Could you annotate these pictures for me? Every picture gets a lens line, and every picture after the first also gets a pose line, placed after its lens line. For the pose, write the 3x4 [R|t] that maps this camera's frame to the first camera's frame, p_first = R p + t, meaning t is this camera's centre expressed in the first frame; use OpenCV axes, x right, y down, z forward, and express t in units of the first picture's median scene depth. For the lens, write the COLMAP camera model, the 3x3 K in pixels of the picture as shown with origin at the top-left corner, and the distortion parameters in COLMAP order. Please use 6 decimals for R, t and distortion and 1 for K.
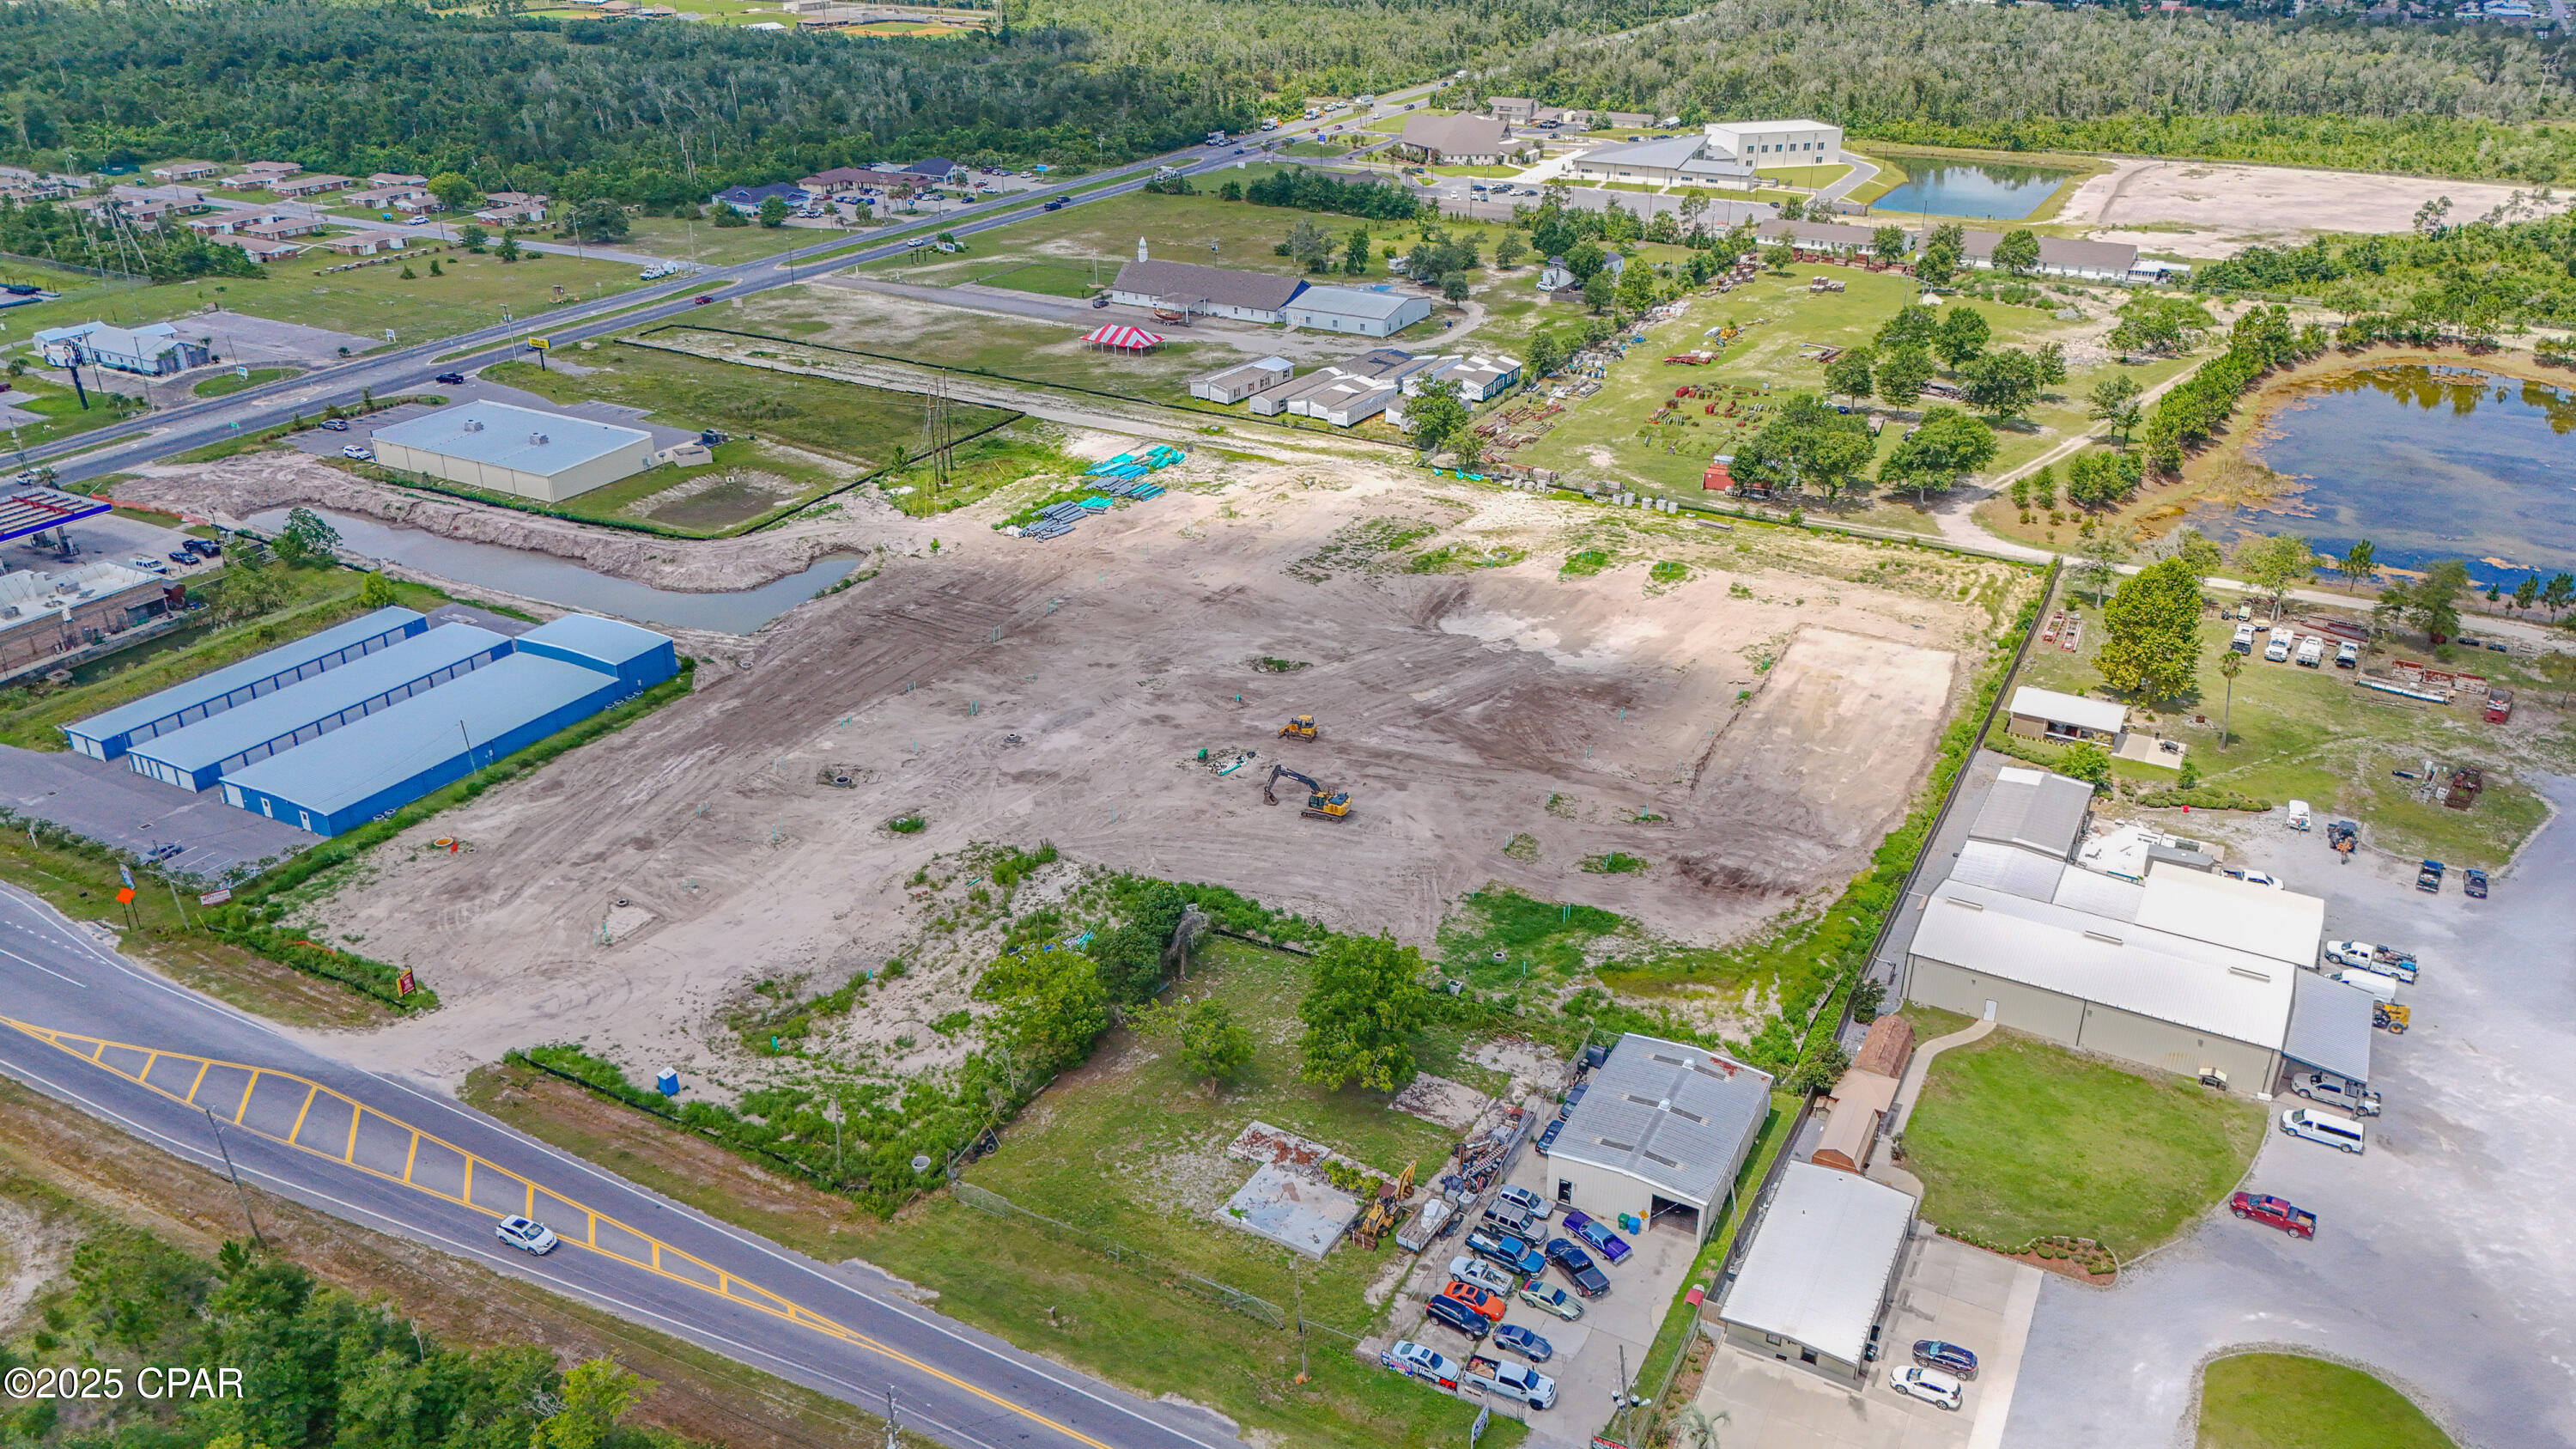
lens RADIAL K [[1898.9, 0, 1284.2], [0, 1898.9, 715.7], [0, 0, 1]] dist [0.092600, -0.105998]
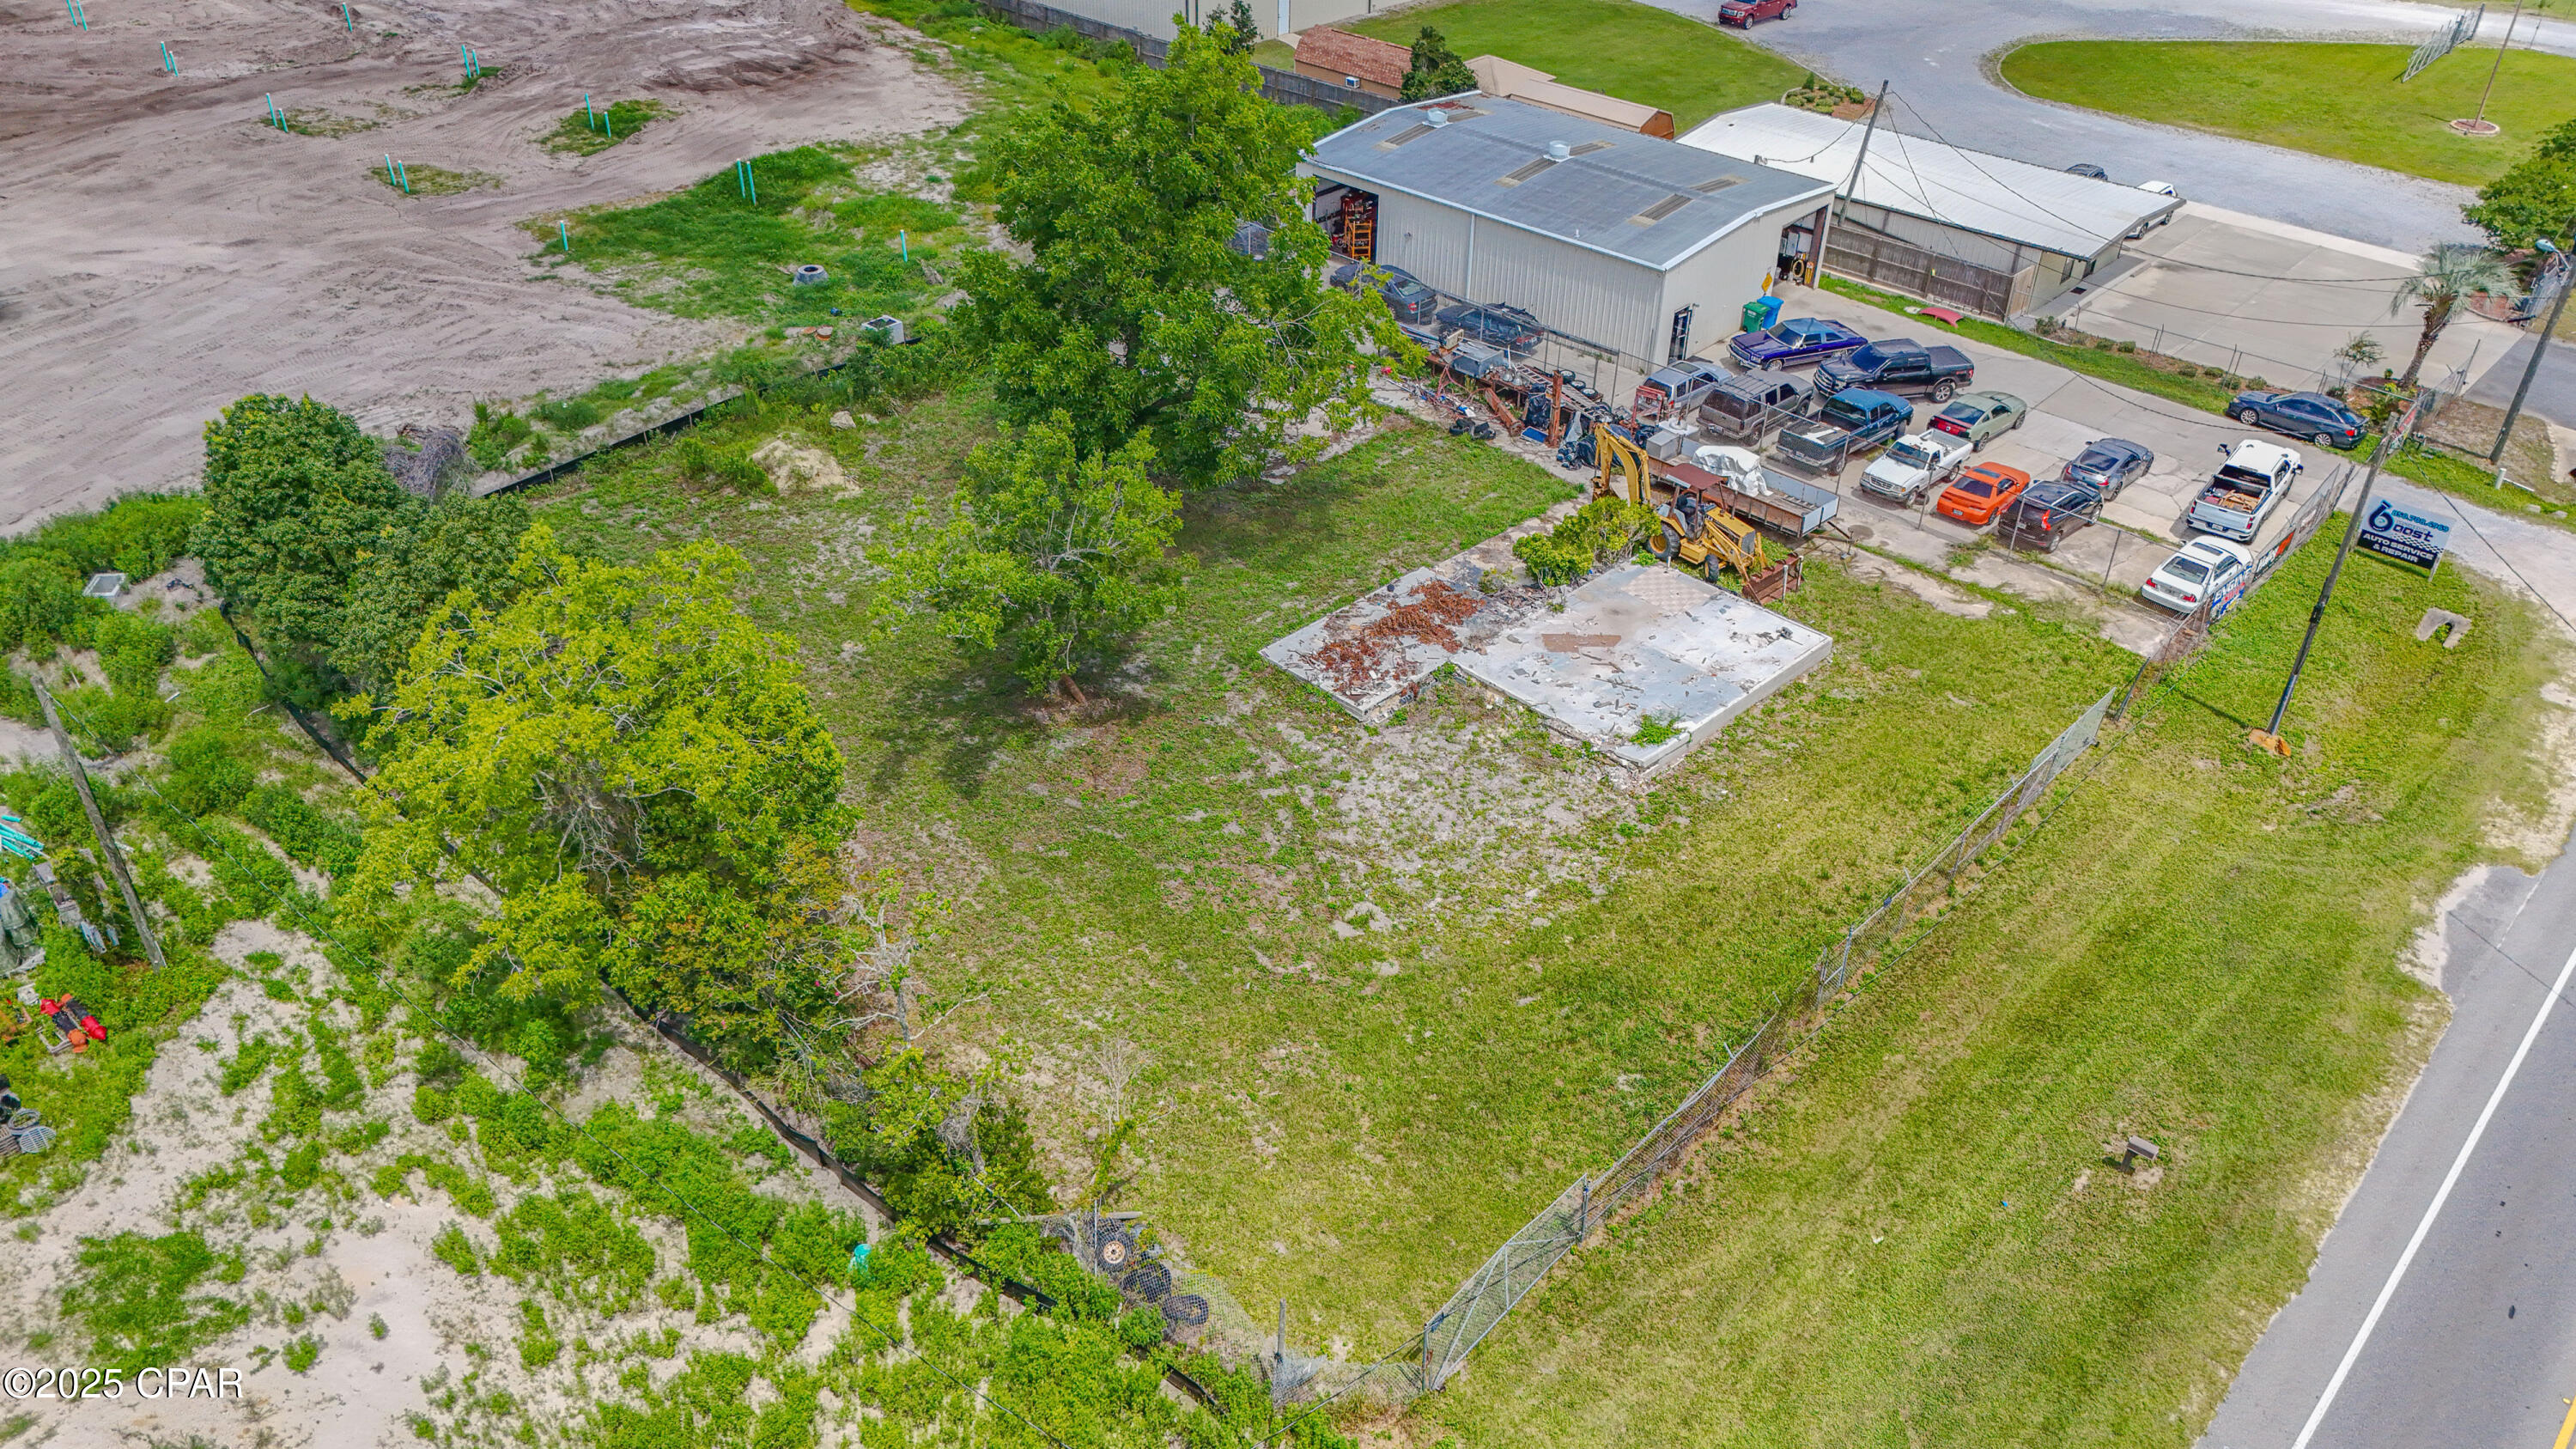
lens RADIAL K [[1898.9, 0, 1284.2], [0, 1898.9, 715.7], [0, 0, 1]] dist [0.092600, -0.105998]
pose [[0.247883, -0.546733, 0.799773, -0.196330], [0.398996, 0.809888, 0.429981, 0.047111], [-0.882811, 0.212521, 0.418902, 0.552781]]
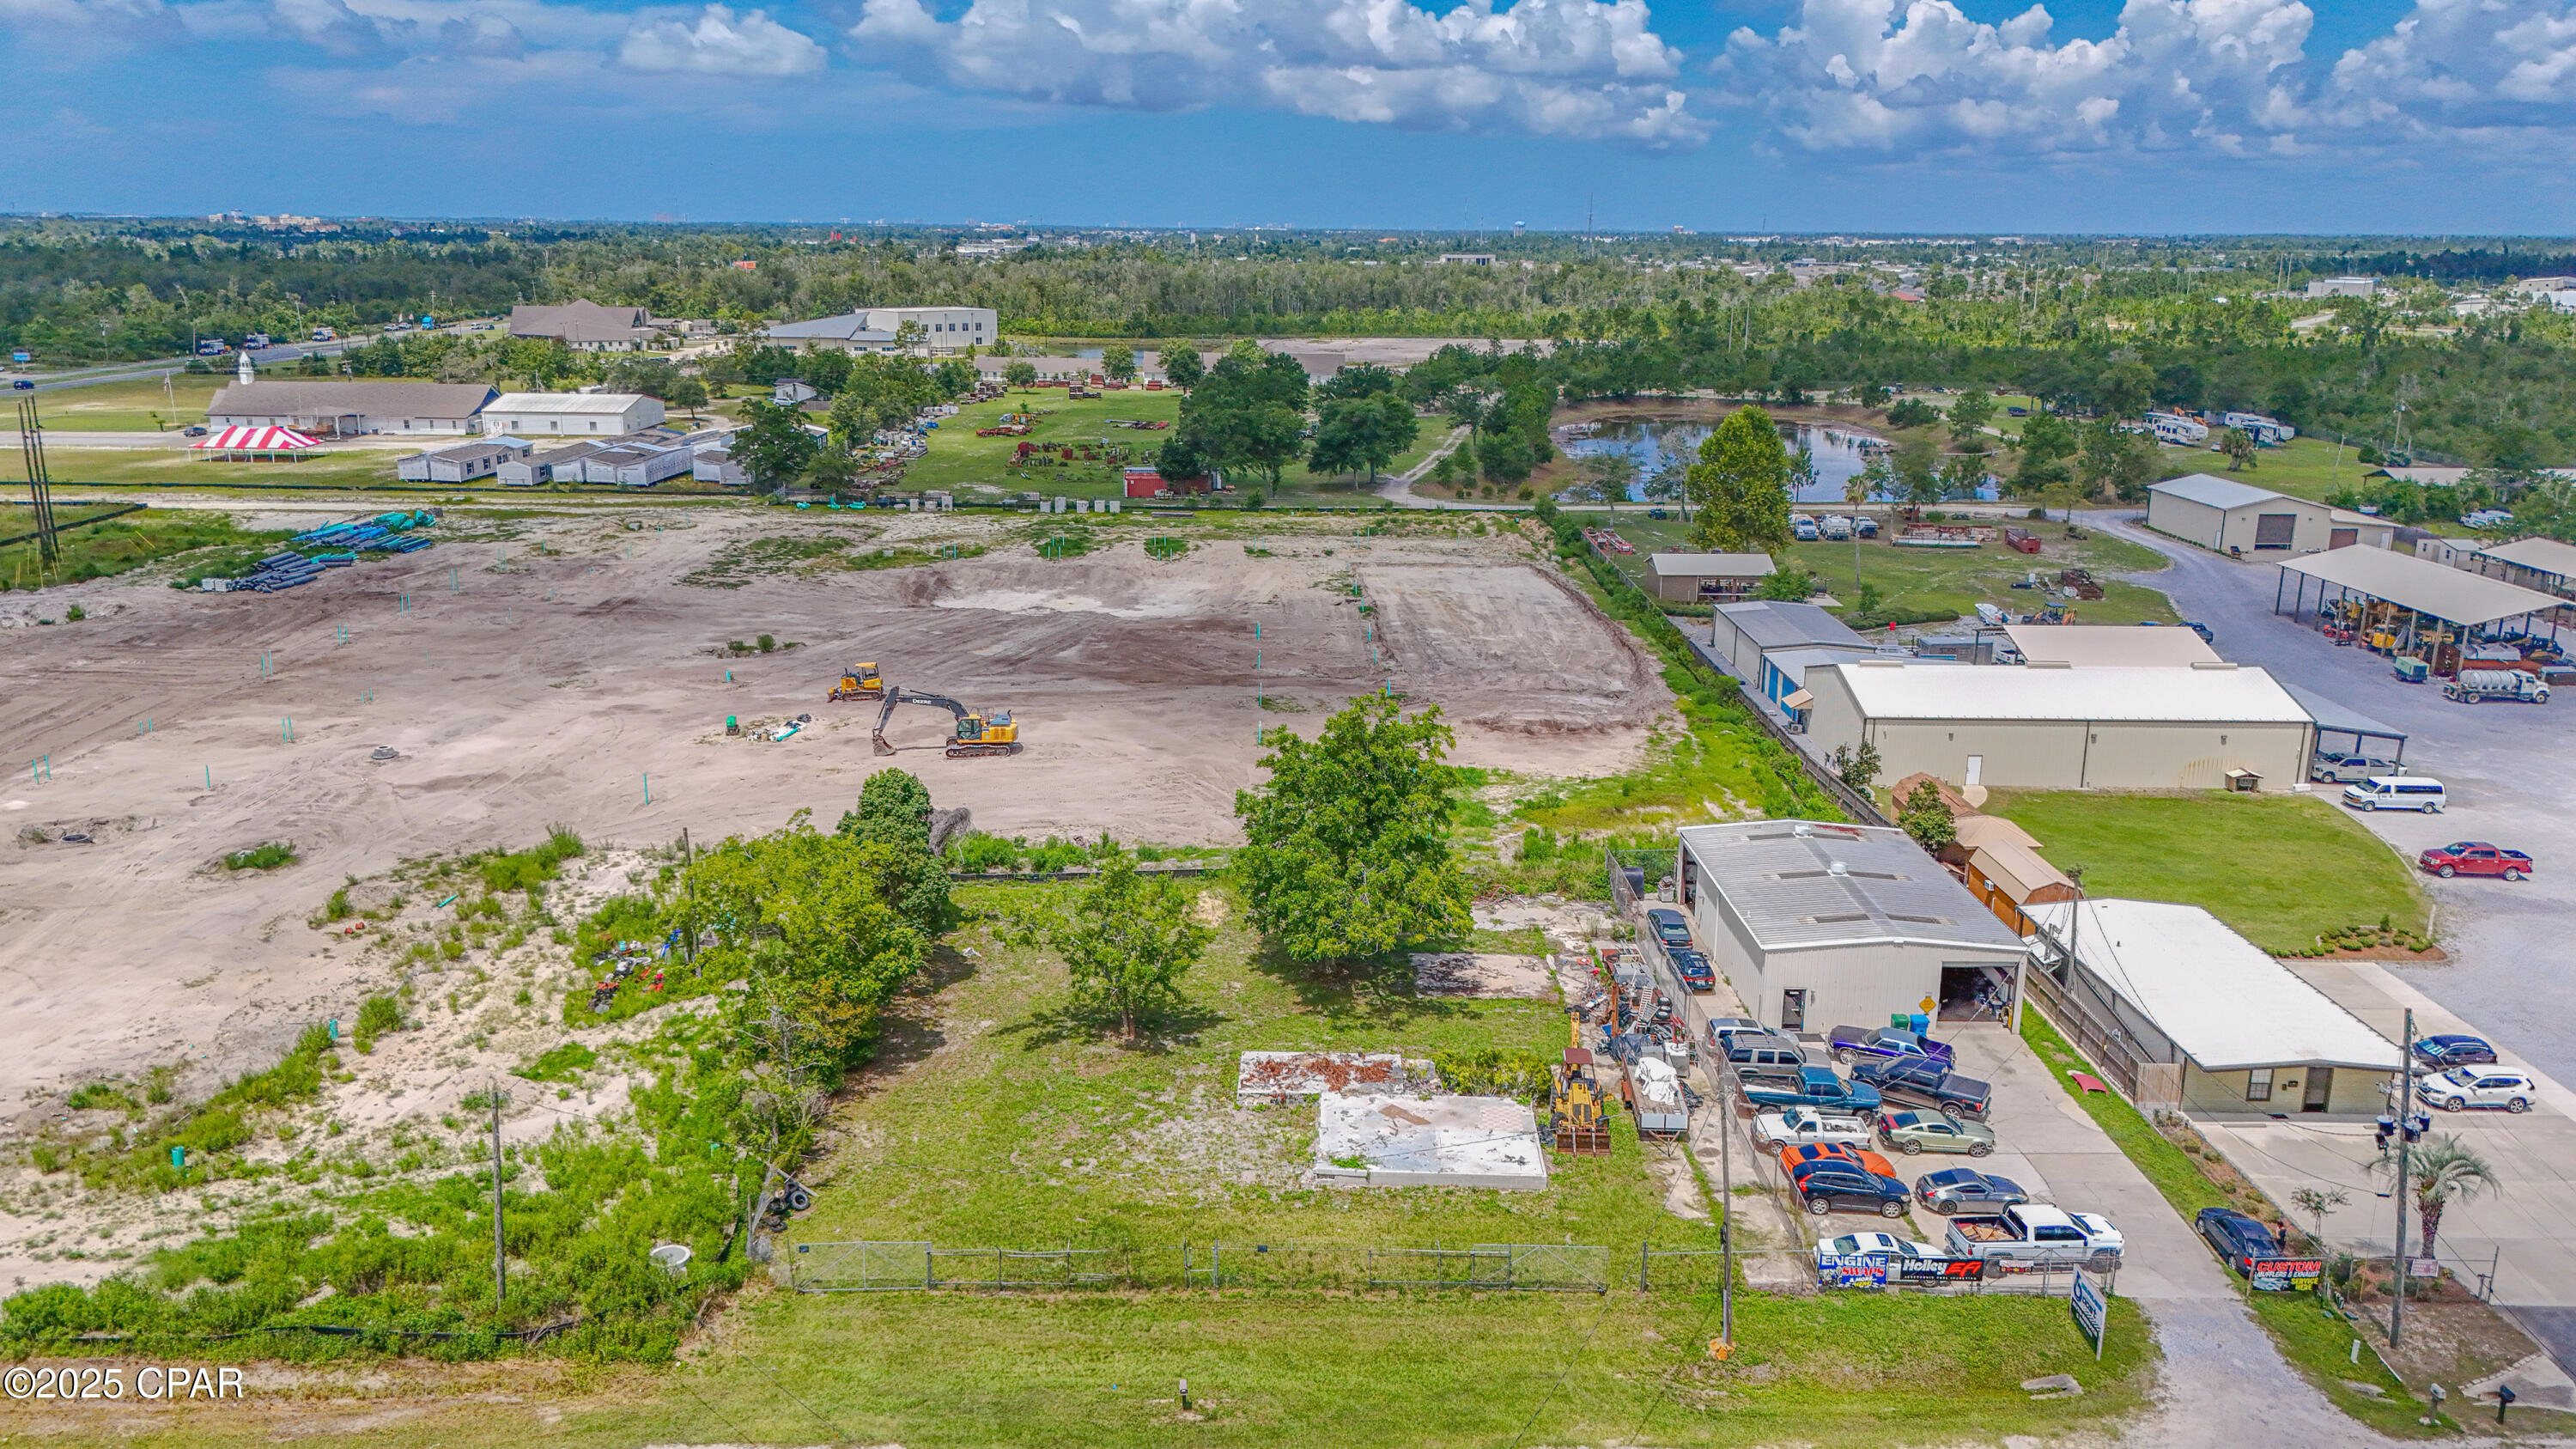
lens RADIAL K [[1898.9, 0, 1284.2], [0, 1898.9, 715.7], [0, 0, 1]] dist [0.092600, -0.105998]
pose [[0.872291, -0.119278, 0.474217, -0.167012], [0.202662, 0.970766, -0.128611, 0.124062], [-0.445014, 0.208292, 0.870963, 0.318150]]
